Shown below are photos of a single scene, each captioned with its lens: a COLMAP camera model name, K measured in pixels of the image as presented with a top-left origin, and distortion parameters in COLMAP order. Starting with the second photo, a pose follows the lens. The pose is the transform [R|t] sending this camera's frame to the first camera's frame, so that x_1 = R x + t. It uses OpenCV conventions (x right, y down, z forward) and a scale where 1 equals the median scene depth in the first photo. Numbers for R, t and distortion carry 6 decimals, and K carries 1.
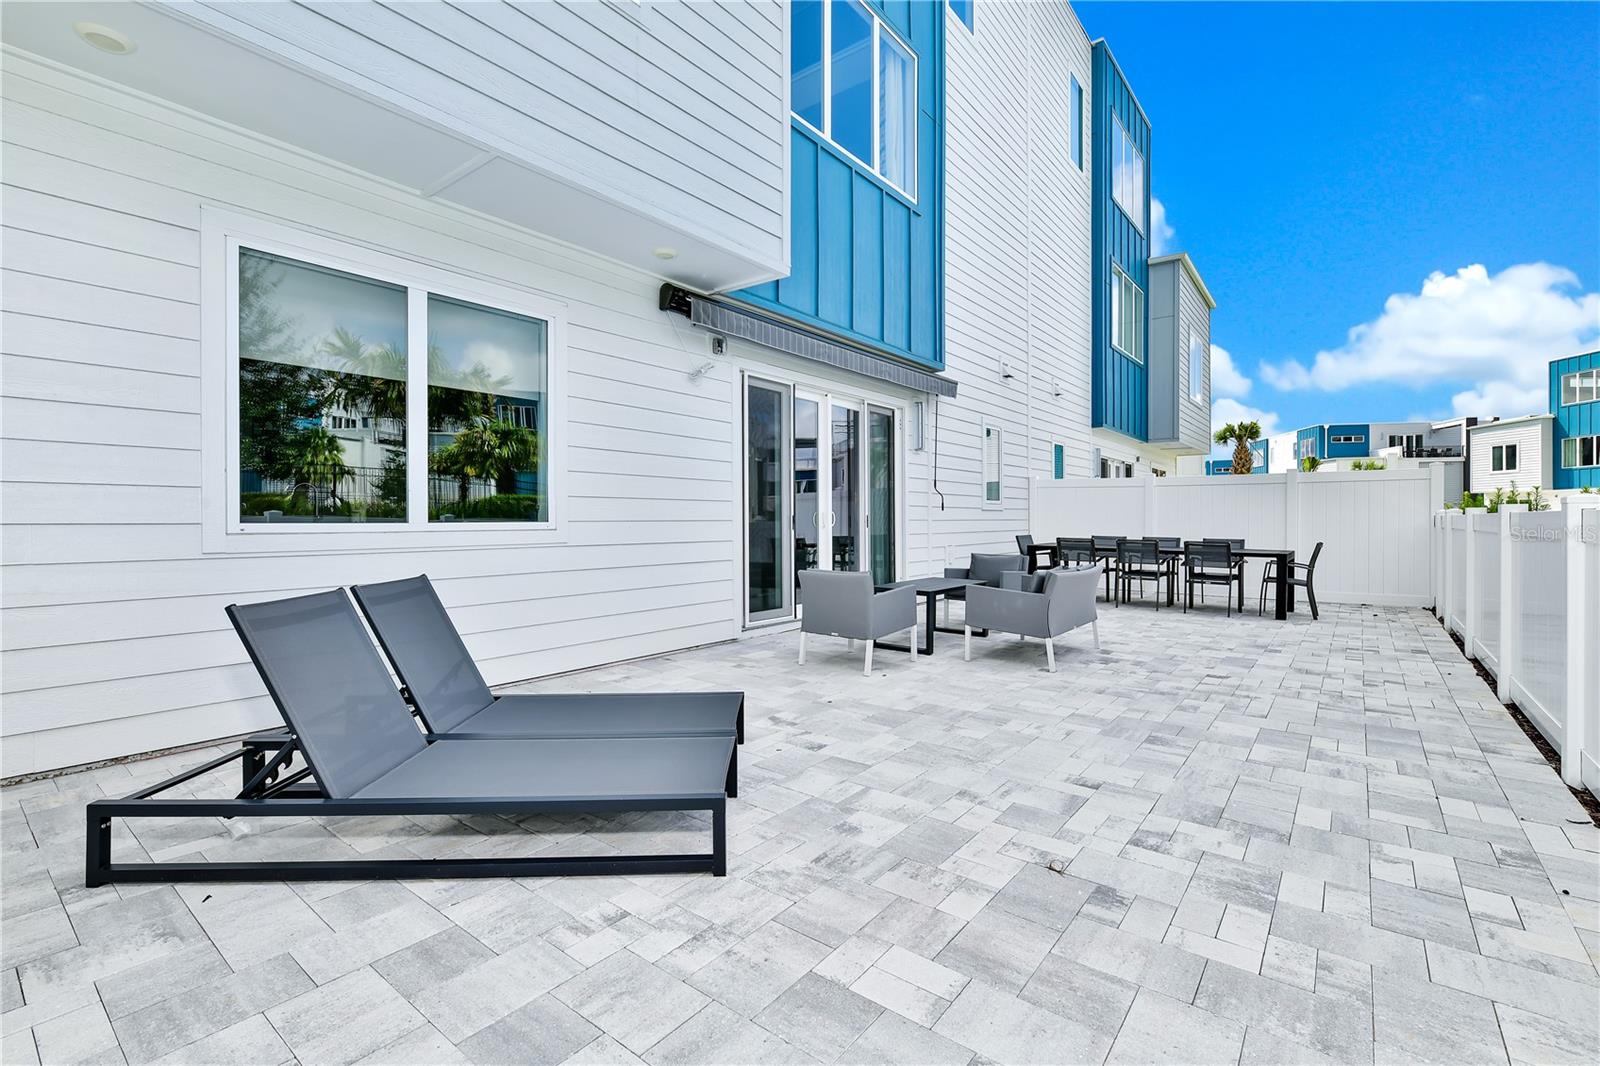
lens RADIAL K [[698.8, 0, 819.2], [0, 698.8, 529.8], [0, 0, 1]] dist [0.001088, 0.000065]
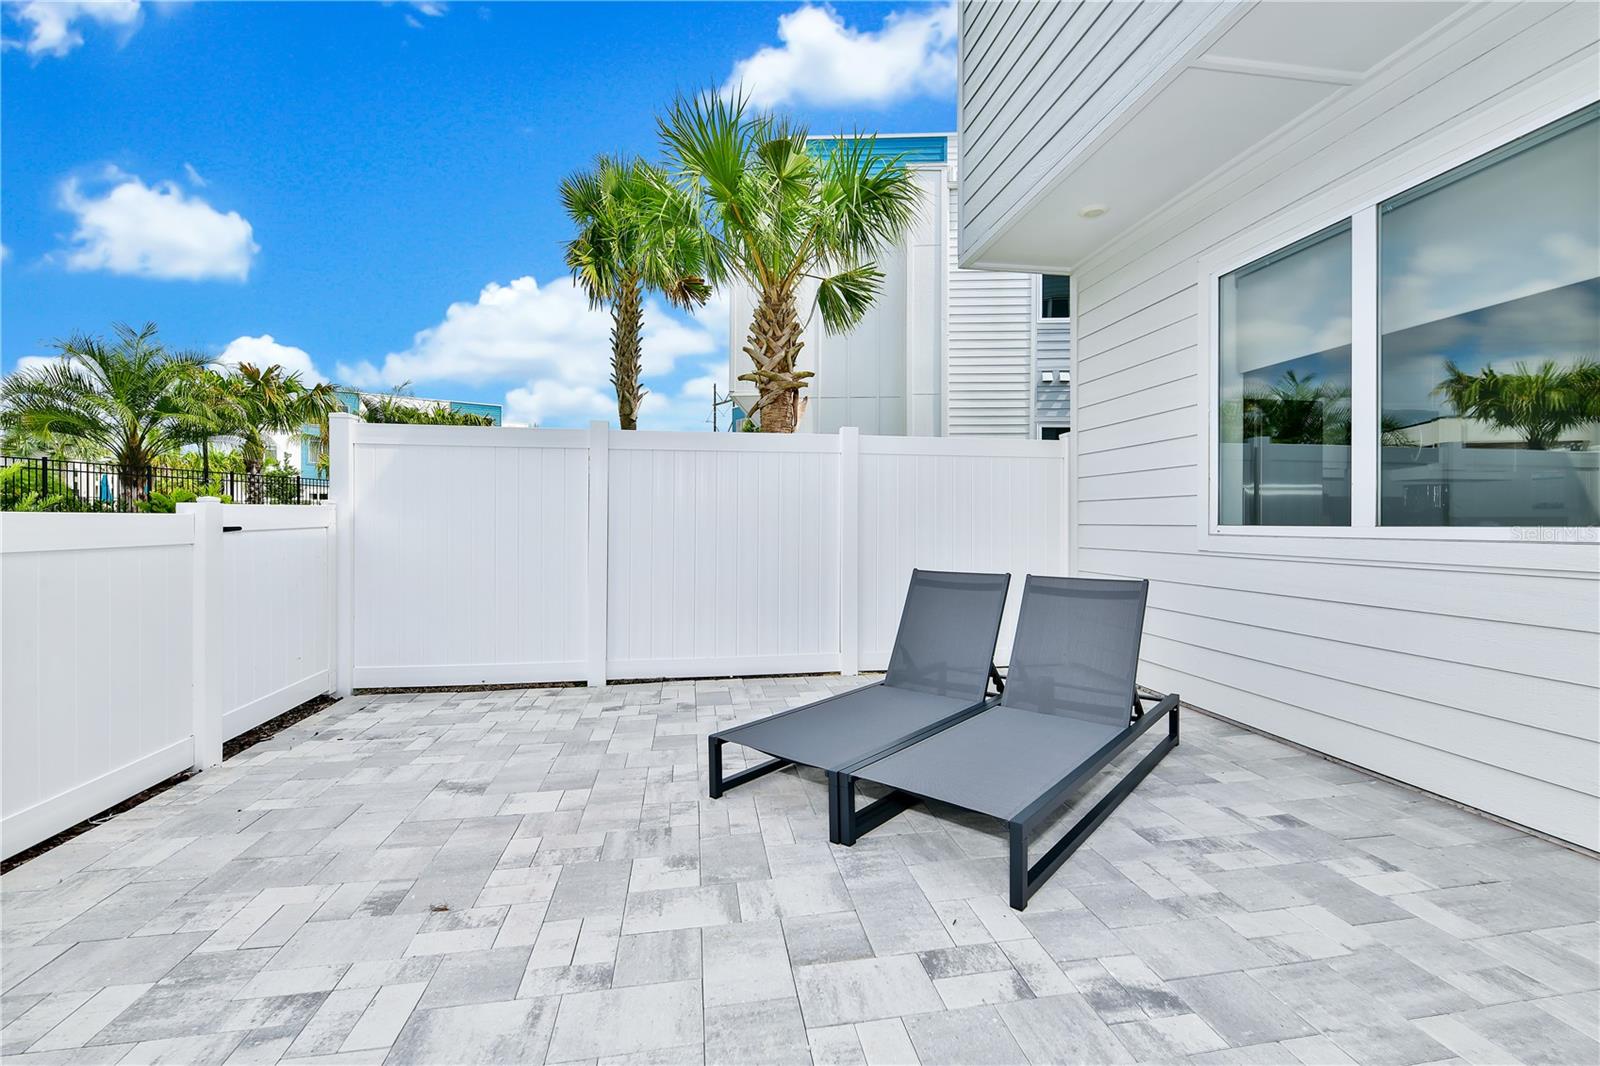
lens RADIAL K [[697.9, 0, 810.6], [0, 697.9, 511.3], [0, 0, 1]] dist [-0.001398, -0.000495]
pose [[-0.681693, -0.006728, -0.731607, 0.437736], [-0.007680, 0.999968, -0.002040, -0.023569], [0.731598, 0.004228, -0.681723, 1.275147]]
